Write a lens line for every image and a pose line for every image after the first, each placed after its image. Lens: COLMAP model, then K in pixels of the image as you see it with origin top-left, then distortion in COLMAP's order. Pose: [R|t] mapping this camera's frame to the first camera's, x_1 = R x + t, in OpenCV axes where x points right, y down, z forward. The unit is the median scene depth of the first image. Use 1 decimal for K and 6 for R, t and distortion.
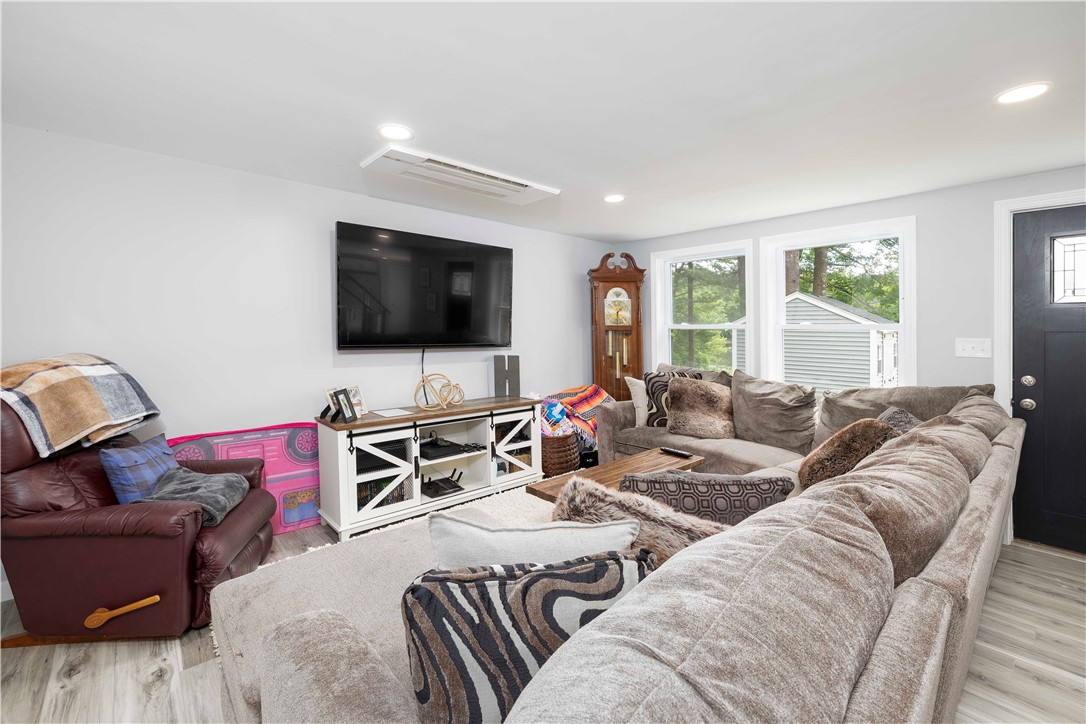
lens RADIAL K [[459.0, 0, 541.2], [0, 459.0, 336.3], [0, 0, 1]] dist [-0.000348, -0.000047]
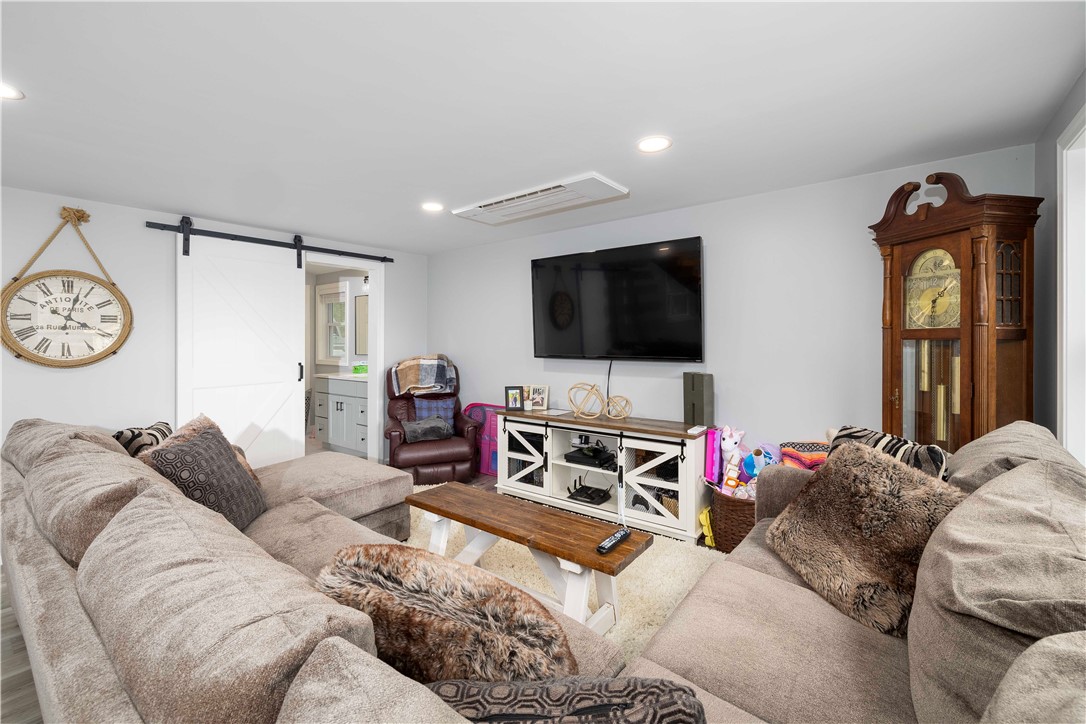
lens RADIAL K [[467.8, 0, 541.1], [0, 467.8, 345.2], [0, 0, 1]] dist [0.000467, 0.000044]
pose [[0.178742, -0.000490, -0.983896, 0.760954], [-0.009586, 0.999952, -0.002240, -0.001909], [0.983849, 0.009832, 0.178729, 0.677877]]
